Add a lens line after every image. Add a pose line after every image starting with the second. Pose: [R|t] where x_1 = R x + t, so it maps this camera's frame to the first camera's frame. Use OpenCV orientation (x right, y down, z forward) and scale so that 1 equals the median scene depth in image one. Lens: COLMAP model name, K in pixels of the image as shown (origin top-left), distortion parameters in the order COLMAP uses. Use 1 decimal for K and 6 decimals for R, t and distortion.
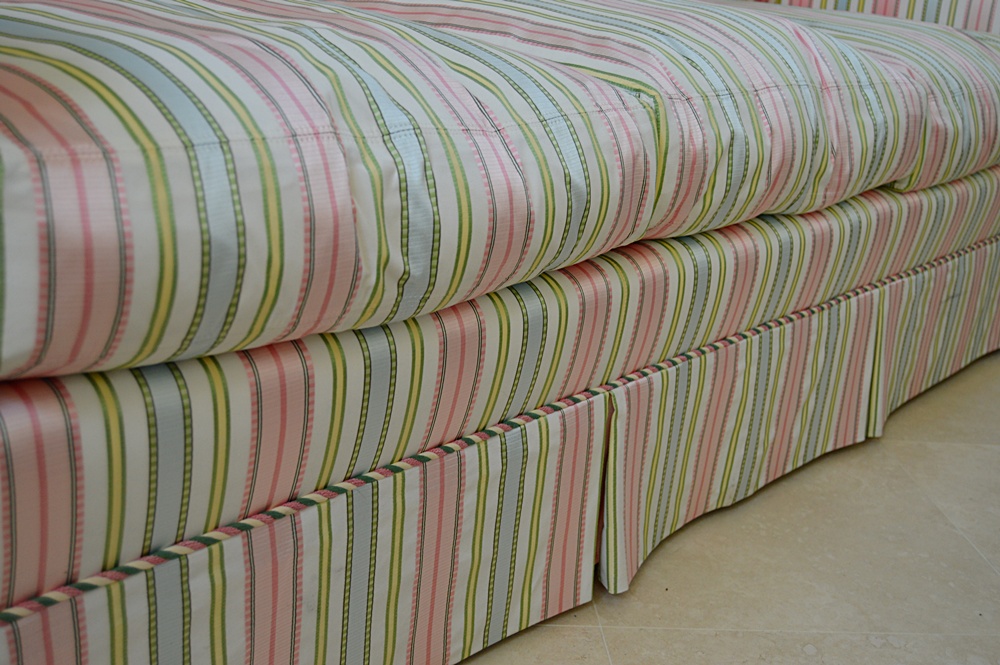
lens RADIAL K [[1170.2, 0, 504.1], [0, 1170.2, 317.4], [0, 0, 1]] dist [-0.016099, -0.012375]
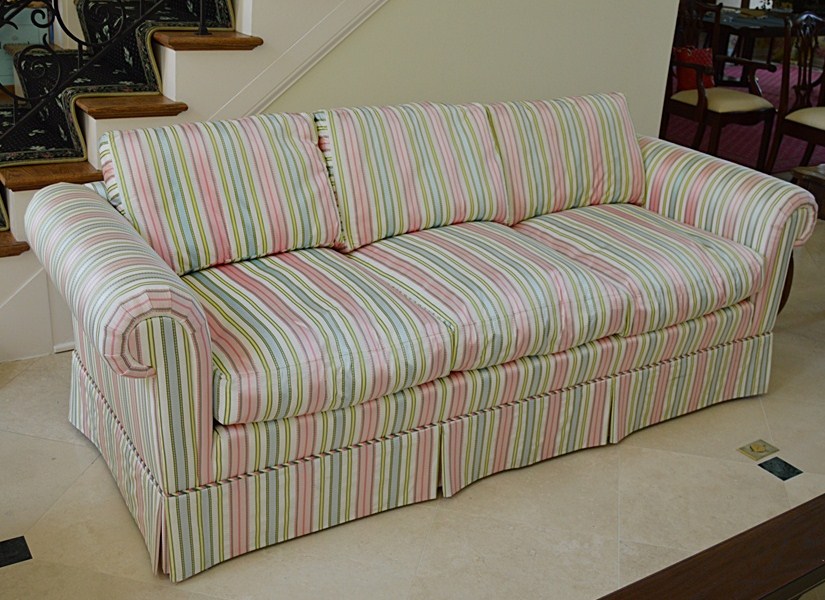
lens RADIAL K [[962.0, 0, 412.5], [0, 962.0, 300.0], [0, 0, 1]] dist [-0.075528, -0.004706]
pose [[0.961011, 0.080799, -0.264443, 0.676116], [-0.066983, 0.995896, 0.060865, -0.408926], [0.268276, -0.040778, 0.962479, -1.336464]]
